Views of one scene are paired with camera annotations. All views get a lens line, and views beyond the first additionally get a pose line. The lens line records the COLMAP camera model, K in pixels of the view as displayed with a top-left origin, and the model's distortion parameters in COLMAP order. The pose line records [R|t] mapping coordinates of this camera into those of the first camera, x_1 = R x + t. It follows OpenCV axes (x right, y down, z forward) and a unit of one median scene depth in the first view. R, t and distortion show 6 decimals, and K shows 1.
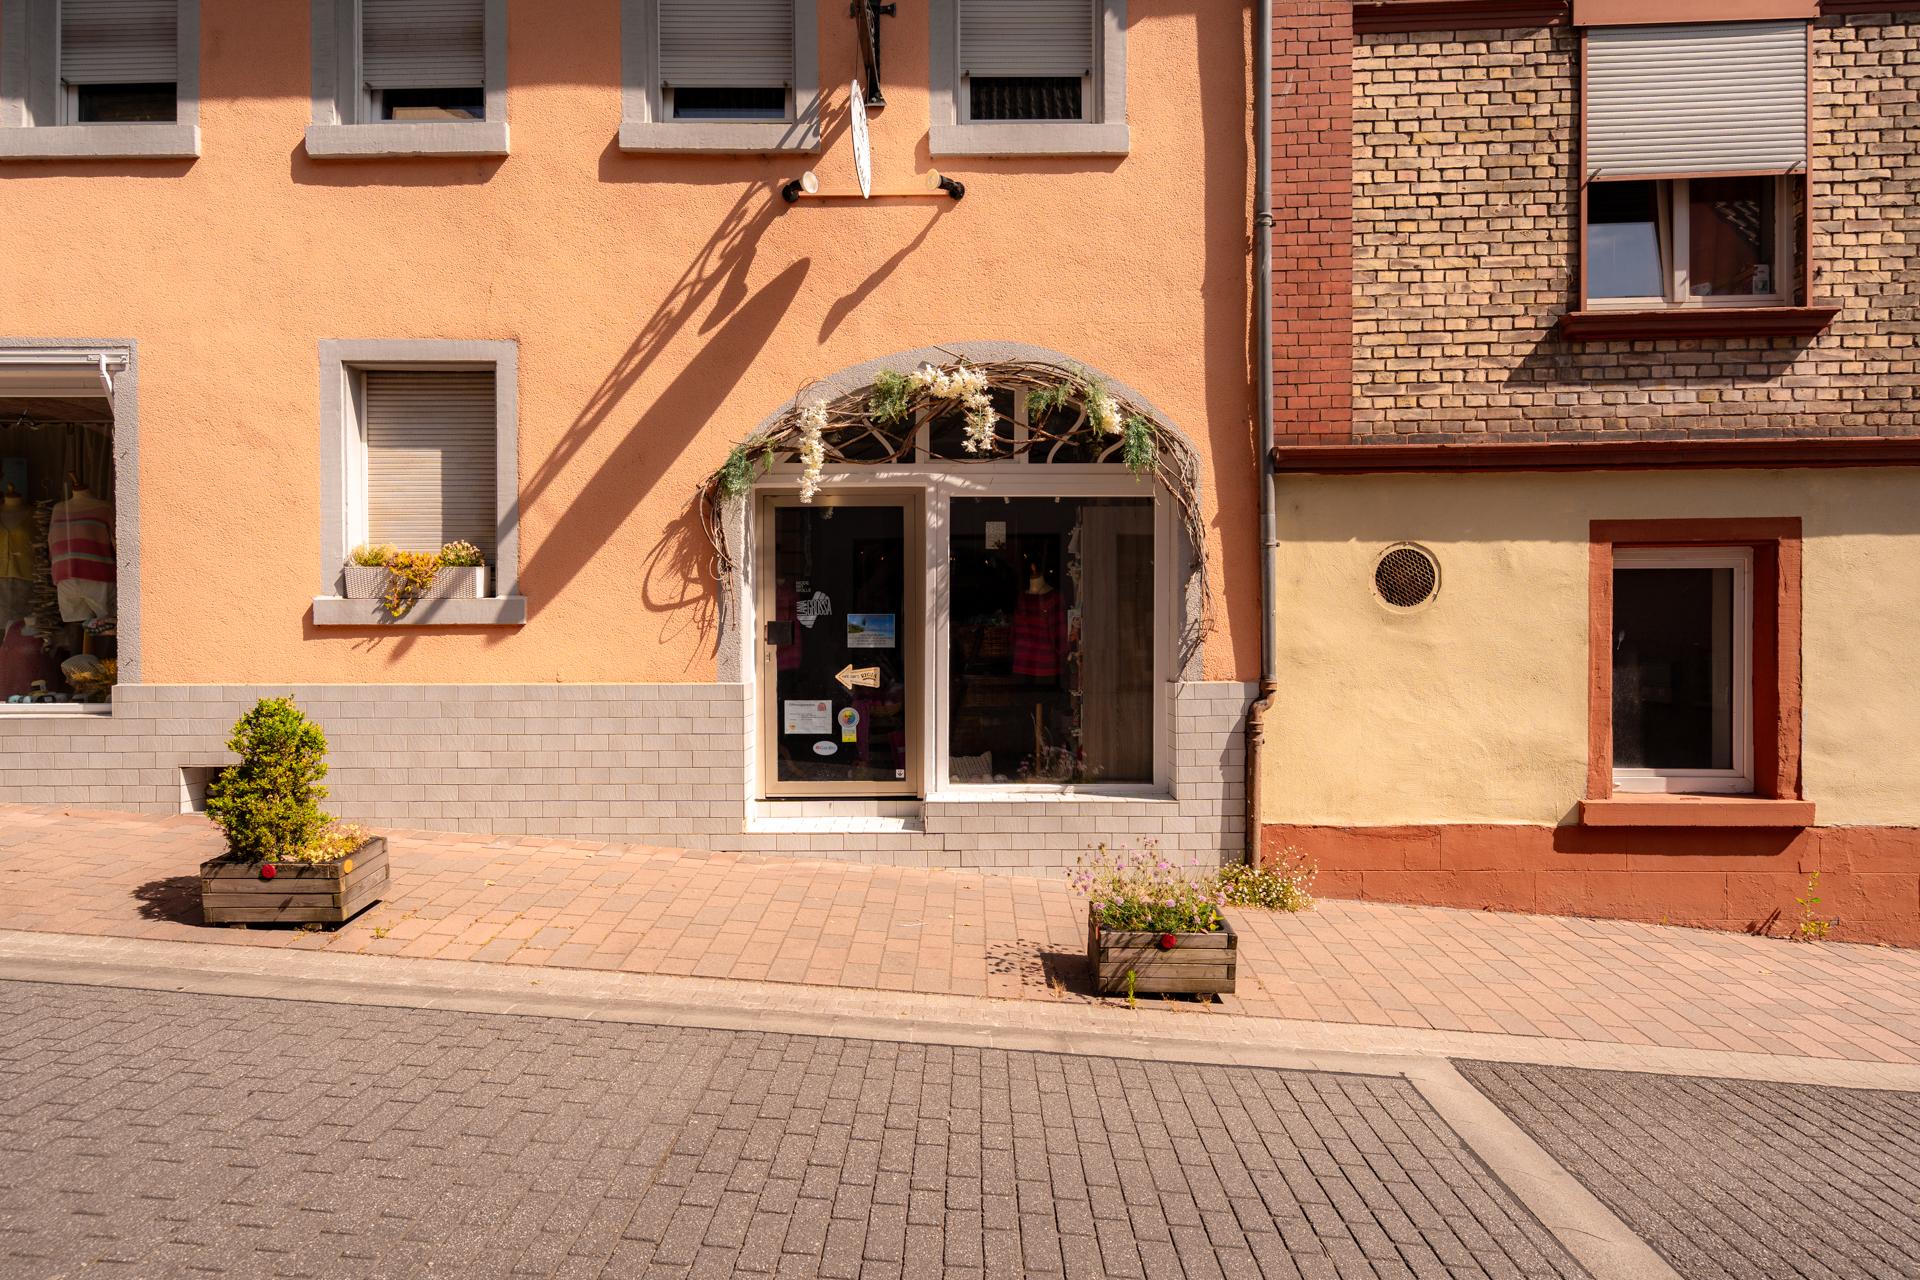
lens RADIAL K [[1013.2, 0, 956.8], [0, 1013.2, 617.2], [0, 0, 1]] dist [0.000386, 0.000845]
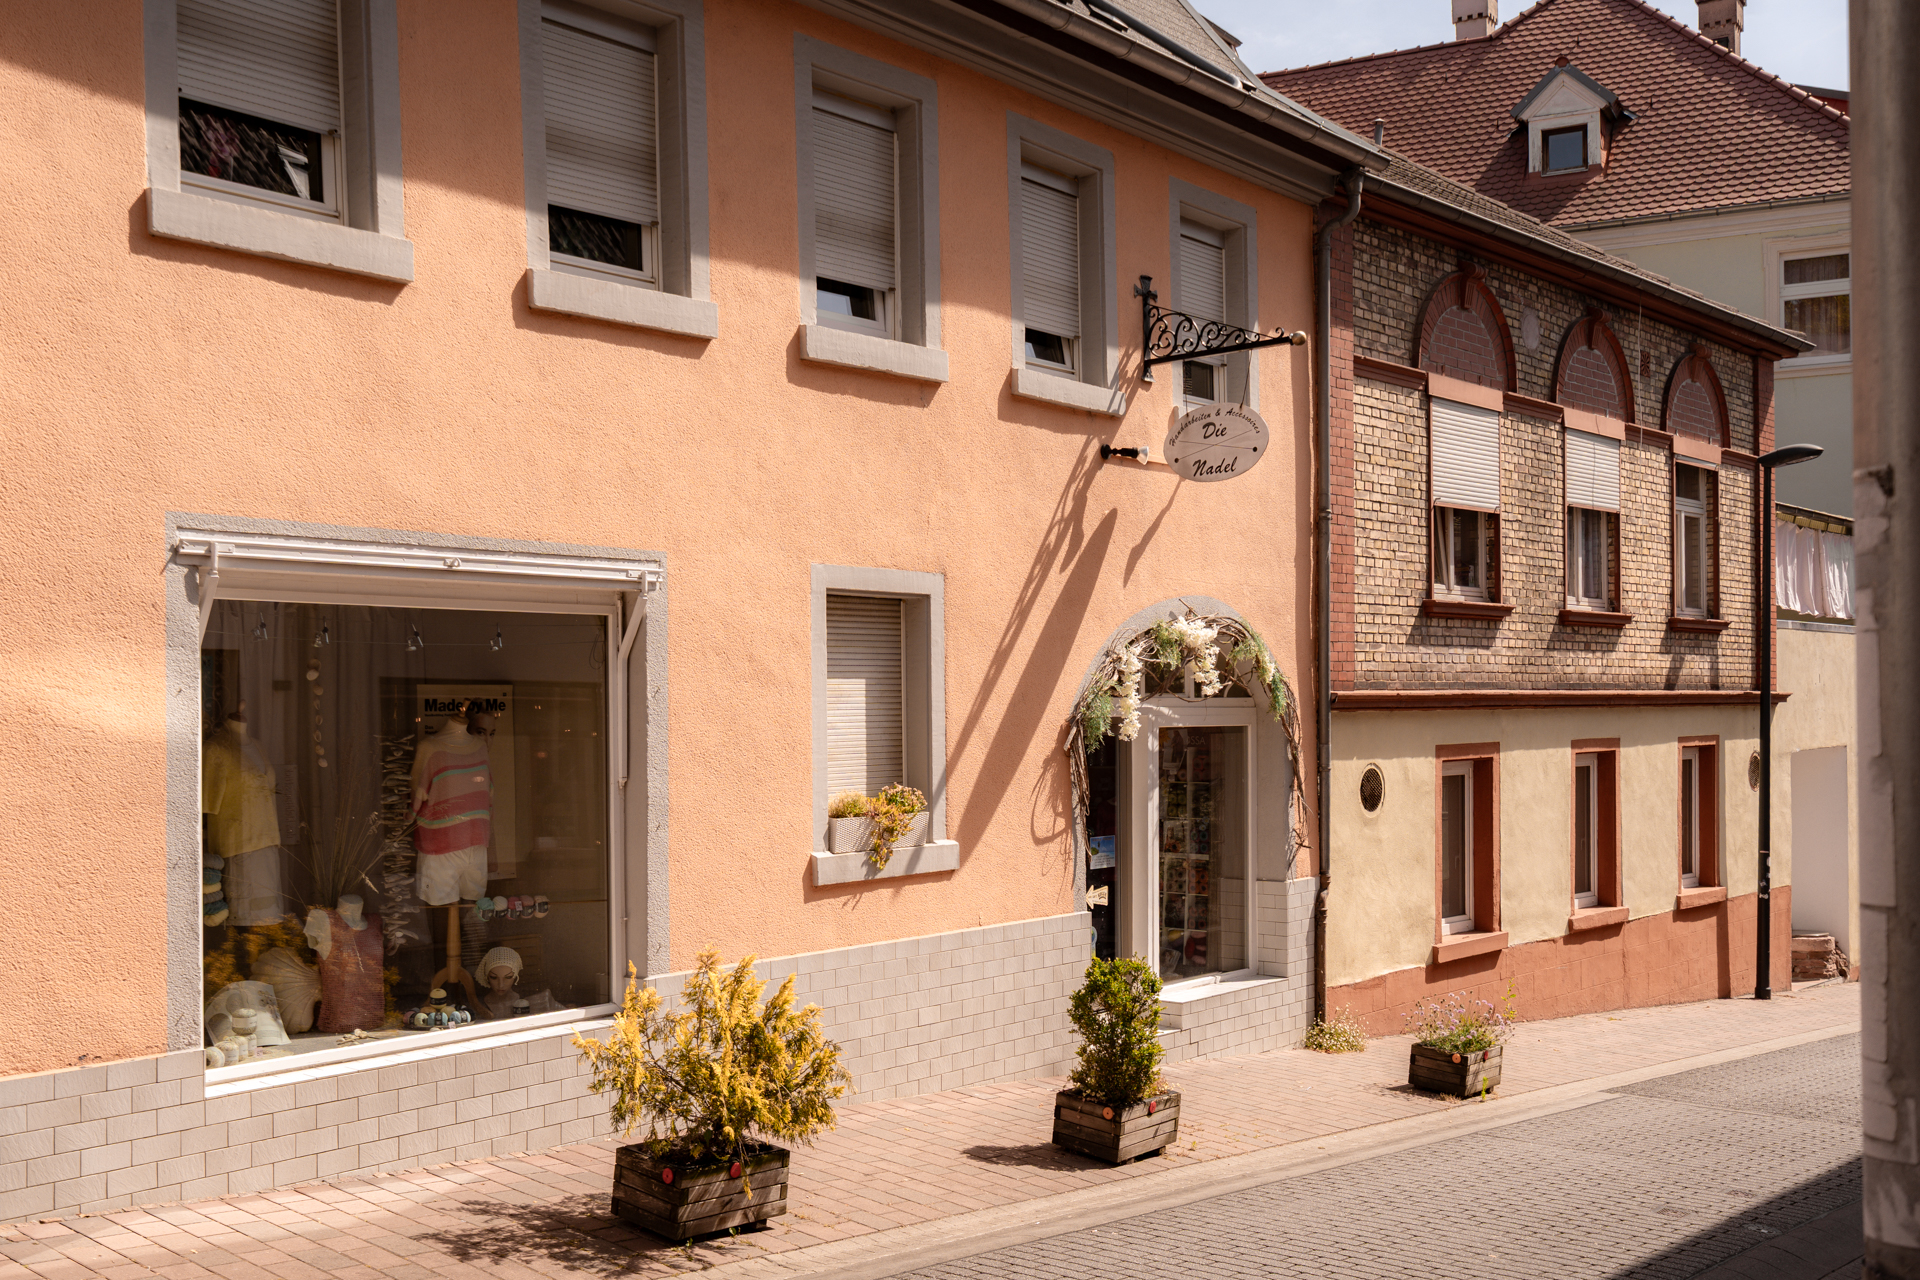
lens RADIAL K [[1862.9, 0, 960.0], [0, 1862.9, 640.0], [0, 0, 1]] dist [-0.001773, -0.011229]
pose [[0.633441, 0.030249, 0.773200, -1.792287], [-0.006582, 0.999410, -0.033706, -0.149729], [-0.773763, 0.016261, 0.633266, -0.129126]]
